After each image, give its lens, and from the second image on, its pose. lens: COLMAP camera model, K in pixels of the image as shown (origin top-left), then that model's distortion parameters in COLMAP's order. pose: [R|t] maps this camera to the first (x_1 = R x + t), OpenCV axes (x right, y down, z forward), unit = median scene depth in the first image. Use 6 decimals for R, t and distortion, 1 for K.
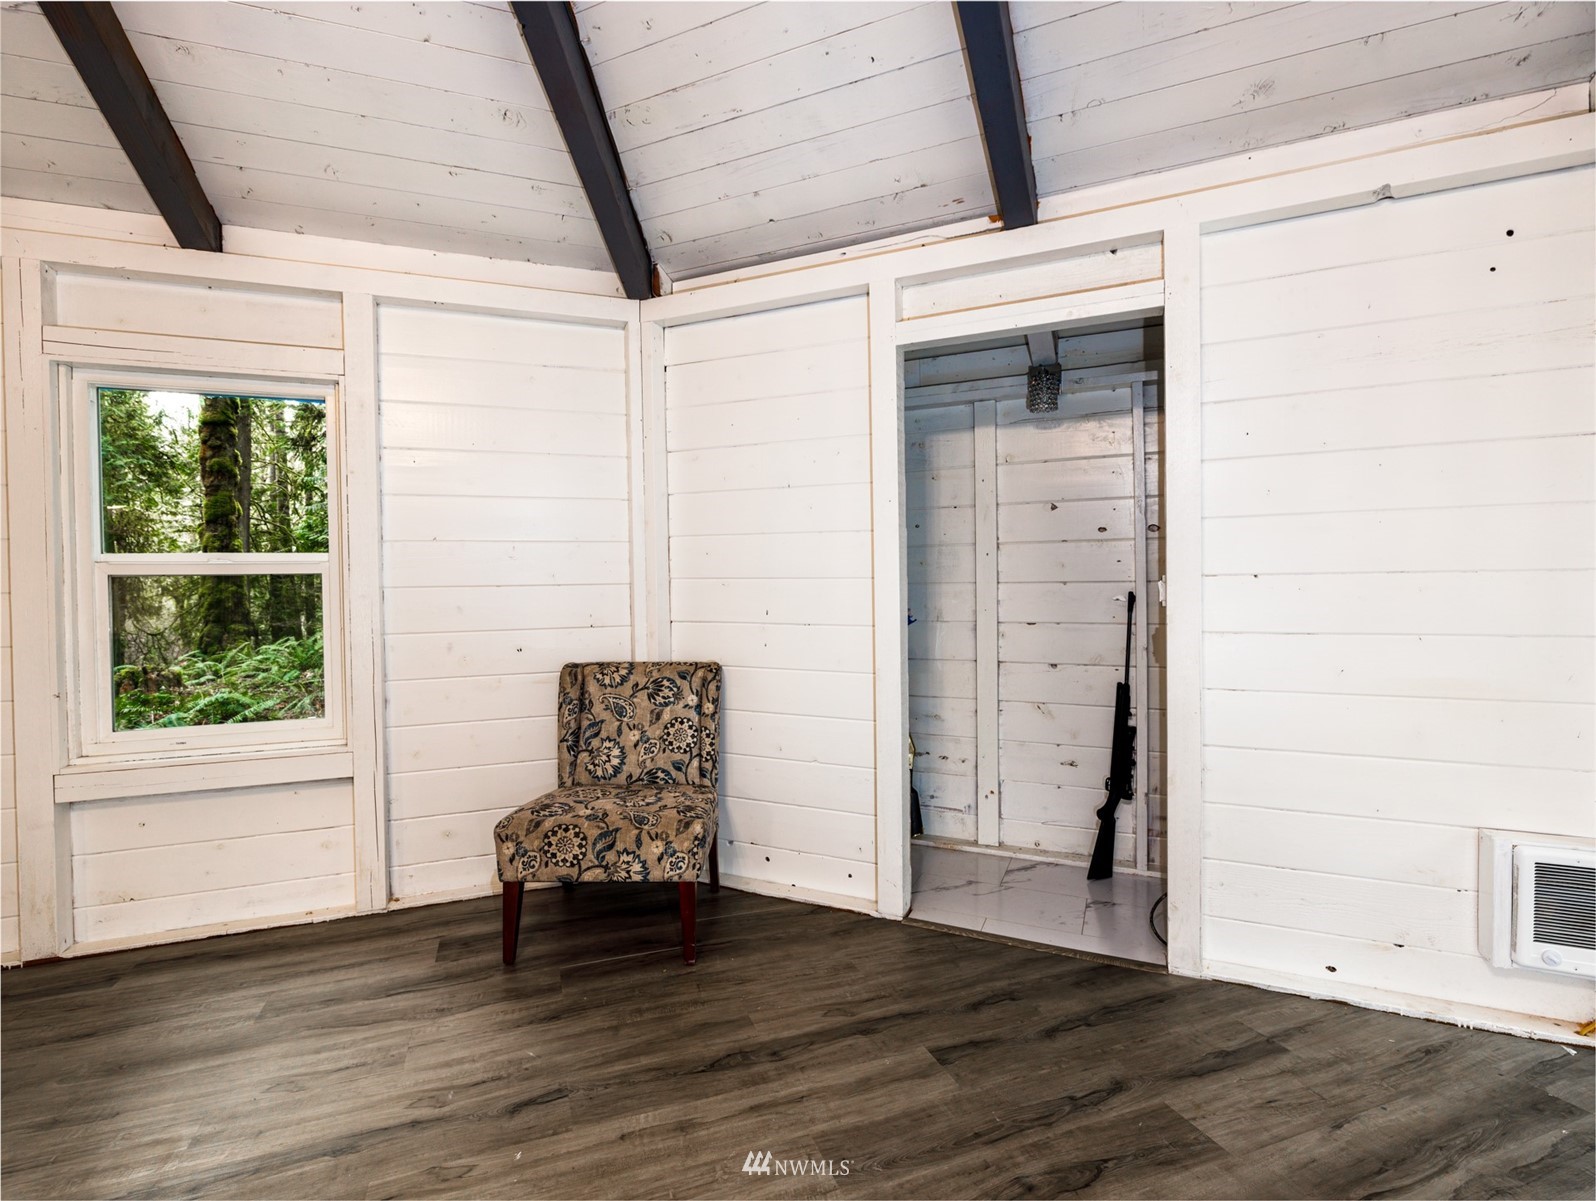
lens RADIAL K [[750.2, 0, 795.4], [0, 750.2, 590.1], [0, 0, 1]] dist [-0.000985, 0.000268]
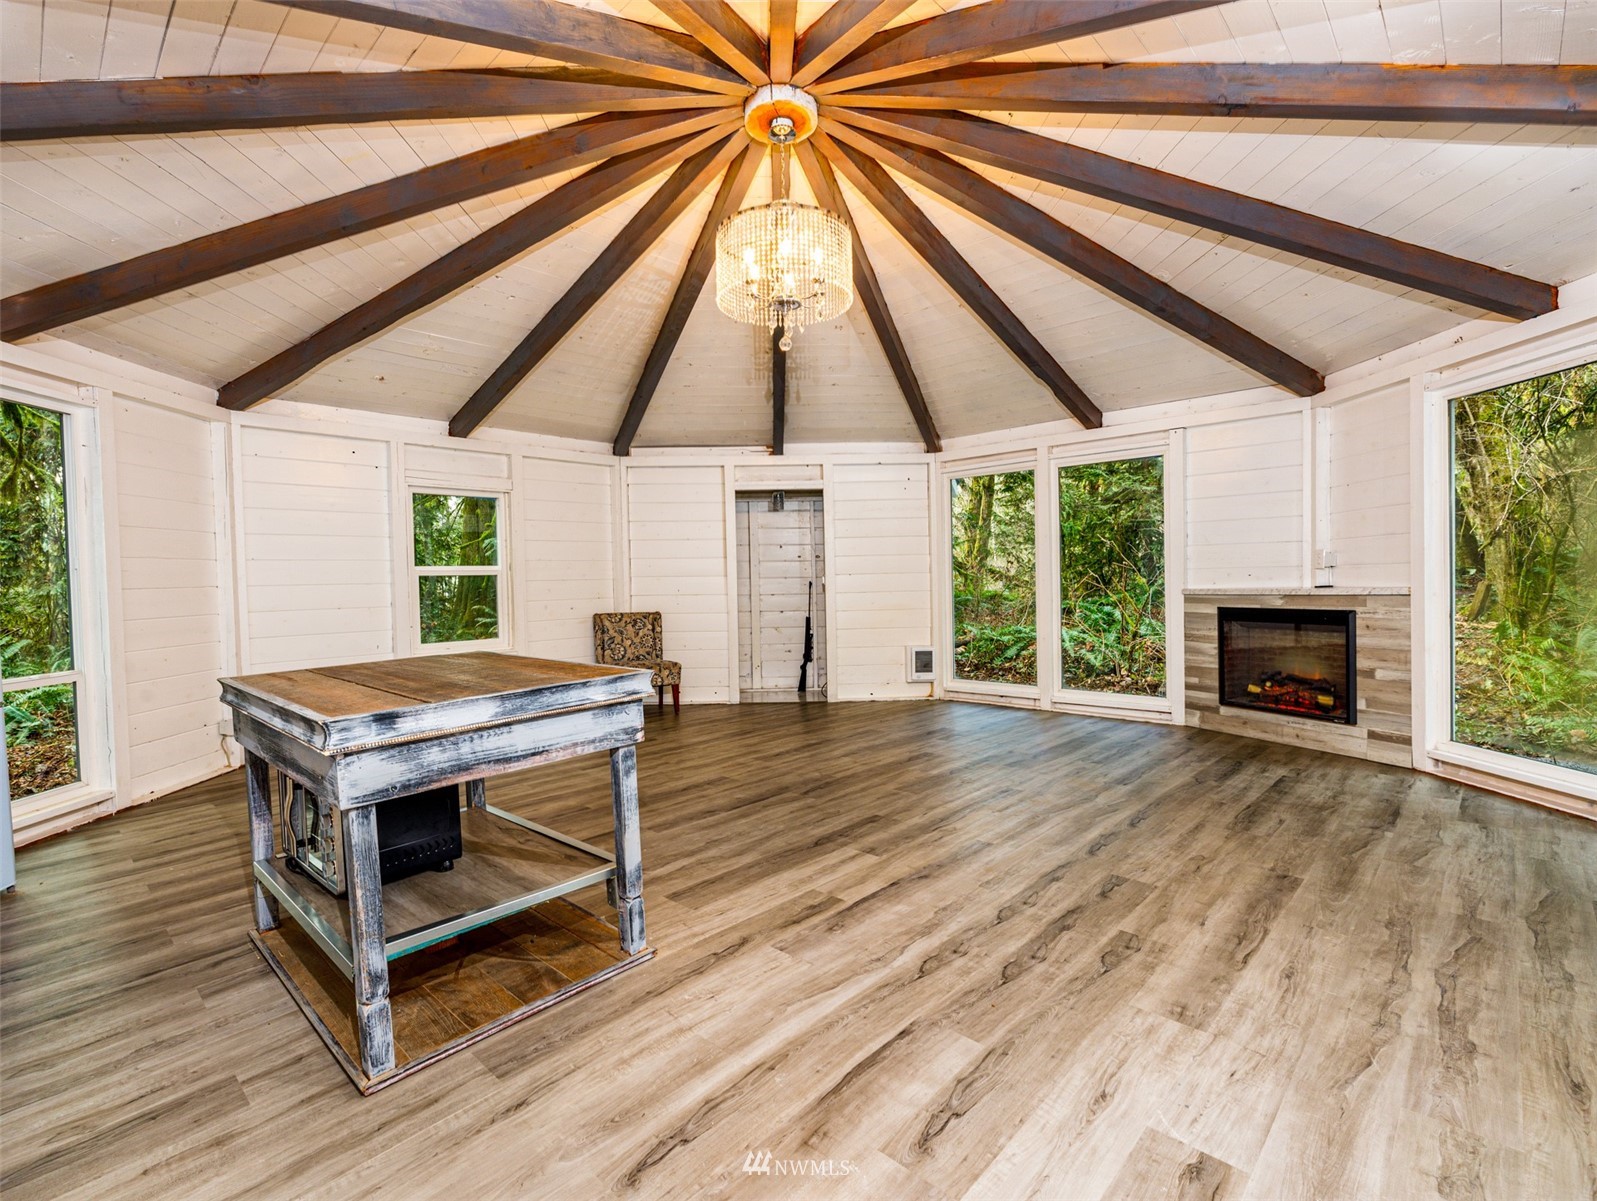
lens RADIAL K [[750.6, 0, 810.9], [0, 750.6, 598.0], [0, 0, 1]] dist [-0.000985, 0.000268]
pose [[0.890716, -0.015864, 0.454283, -0.765376], [0.013992, 0.999874, 0.007482, 0.042012], [-0.454344, -0.000308, 0.890826, -1.371486]]
